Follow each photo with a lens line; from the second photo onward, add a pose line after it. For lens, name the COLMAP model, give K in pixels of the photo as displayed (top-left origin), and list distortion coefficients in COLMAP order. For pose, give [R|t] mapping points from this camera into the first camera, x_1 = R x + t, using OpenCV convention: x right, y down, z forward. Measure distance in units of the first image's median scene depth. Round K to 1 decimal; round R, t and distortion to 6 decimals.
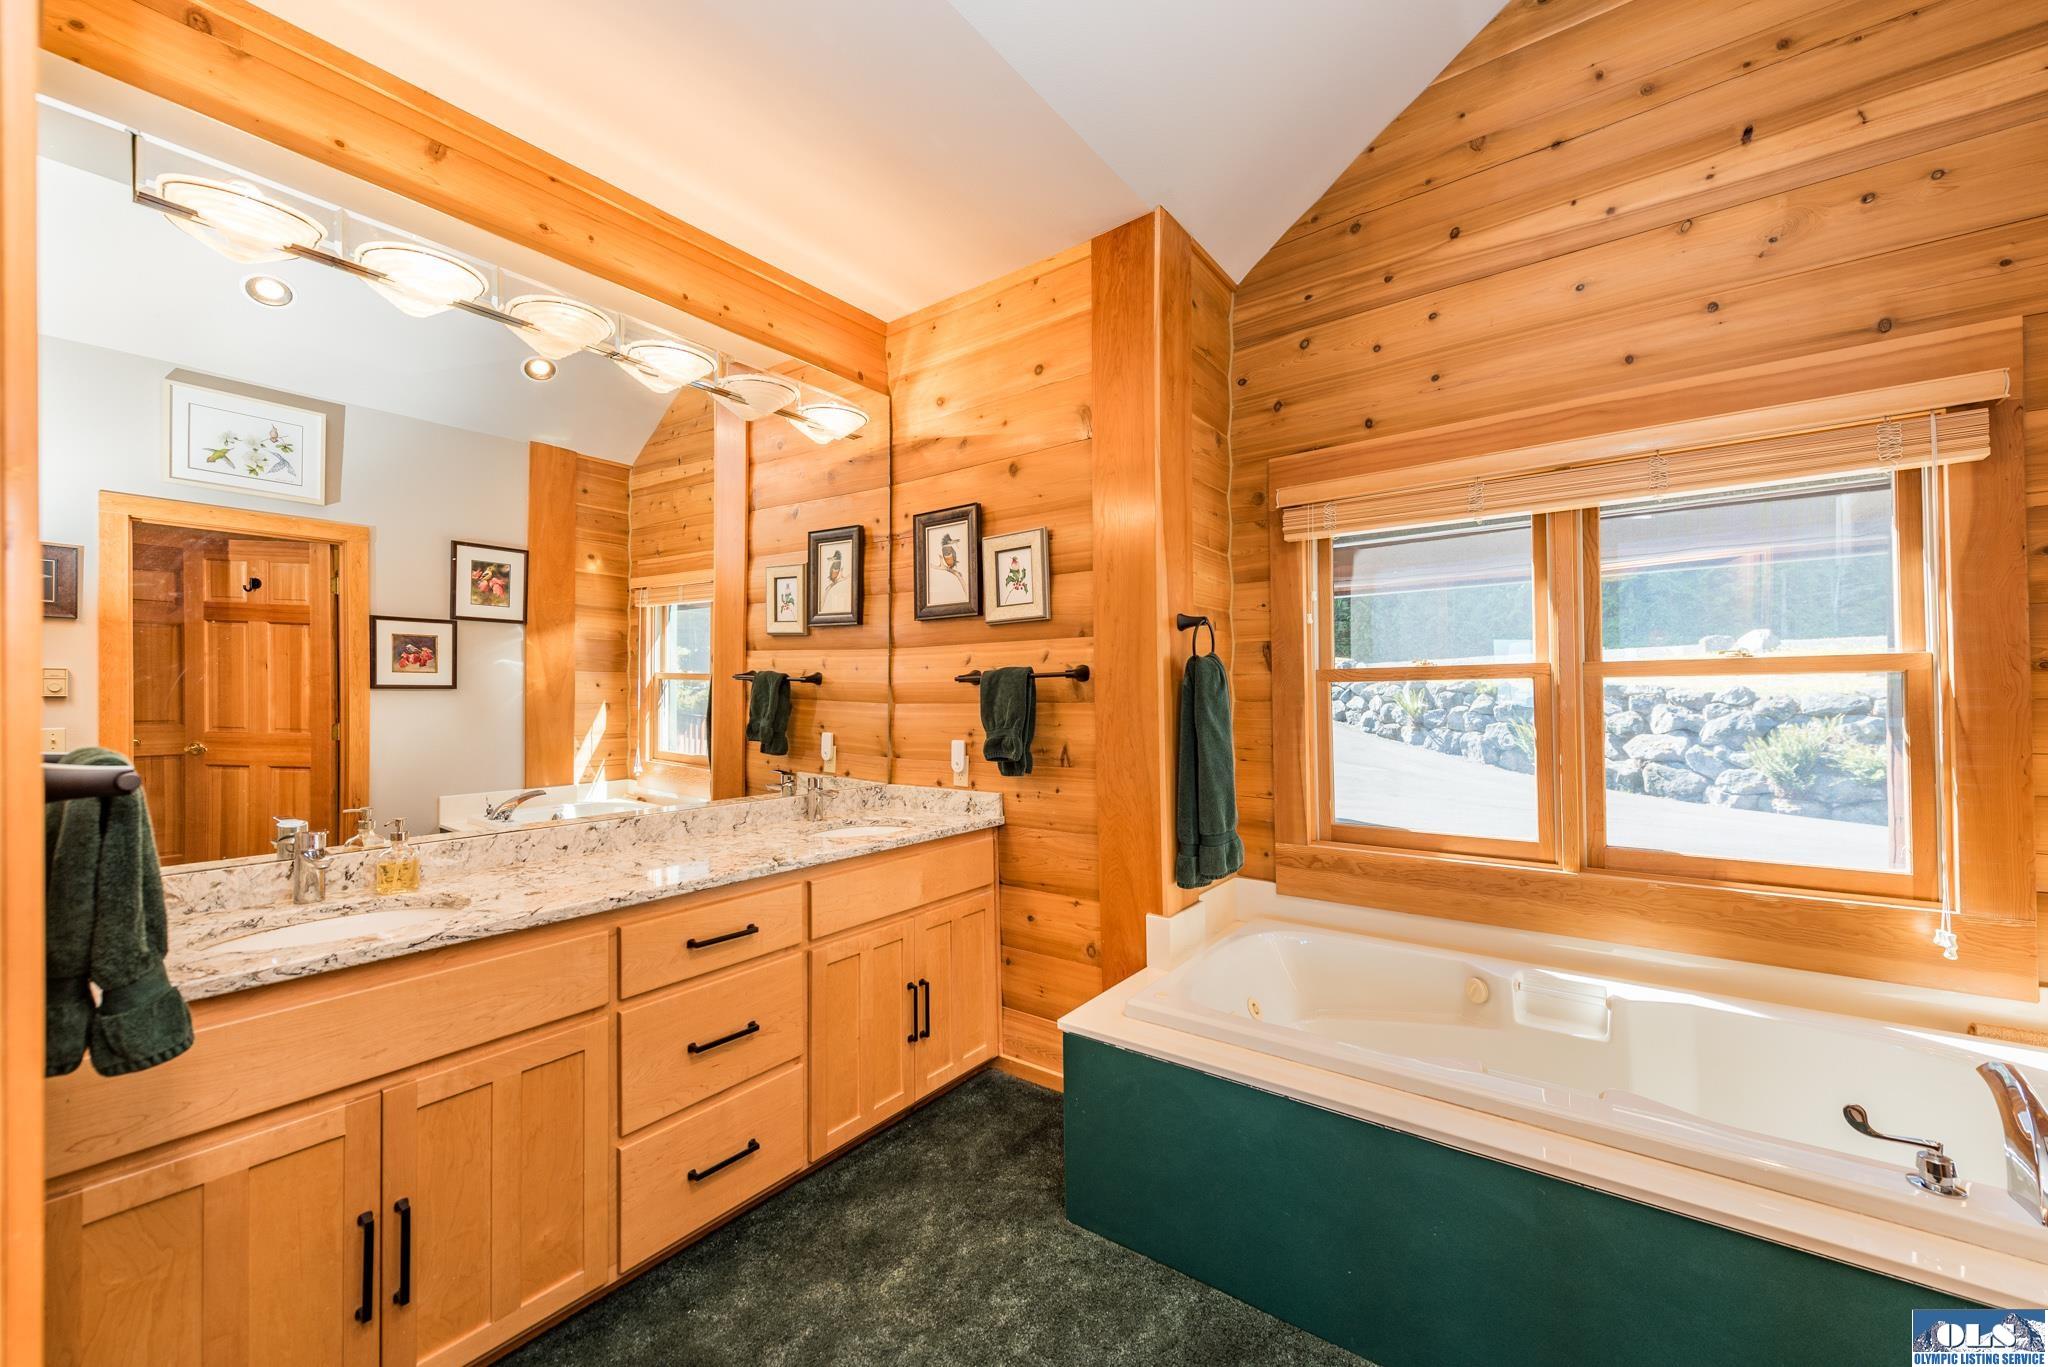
lens RADIAL K [[804.7, 0, 1026.3], [0, 804.7, 688.8], [0, 0, 1]] dist [0.008177, -0.000350]
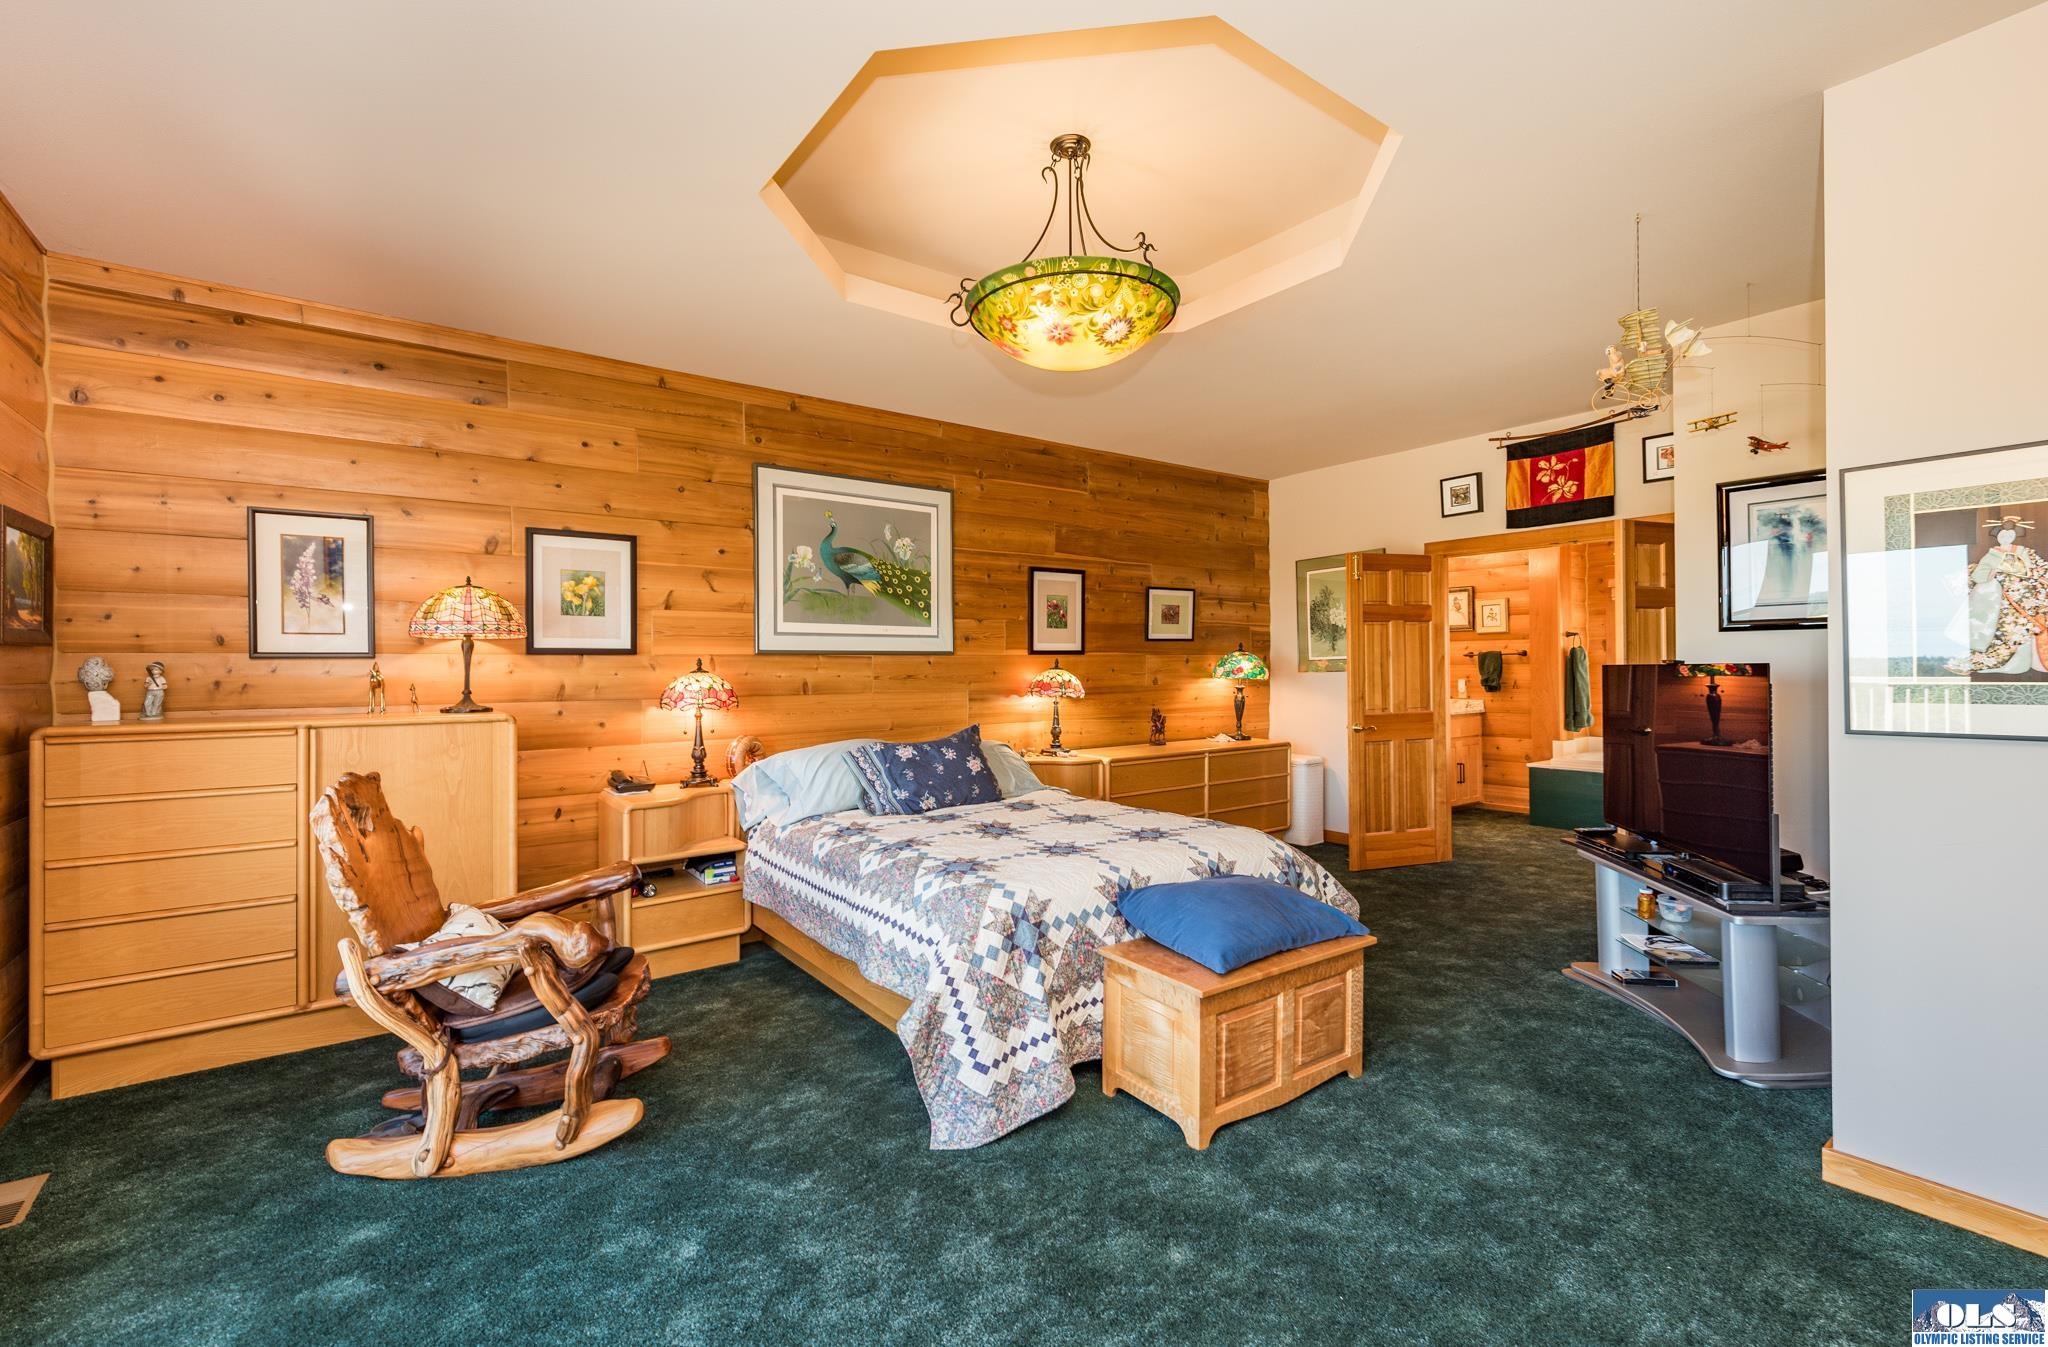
lens RADIAL K [[870.7, 0, 1024.0], [0, 870.7, 673.5], [0, 0, 1]] dist [0.001266, 0.000083]
pose [[0.957840, 0.003876, -0.287275, -0.656571], [0.000463, 0.999887, 0.015034, 0.003680], [0.287301, -0.014533, 0.957730, -2.138653]]
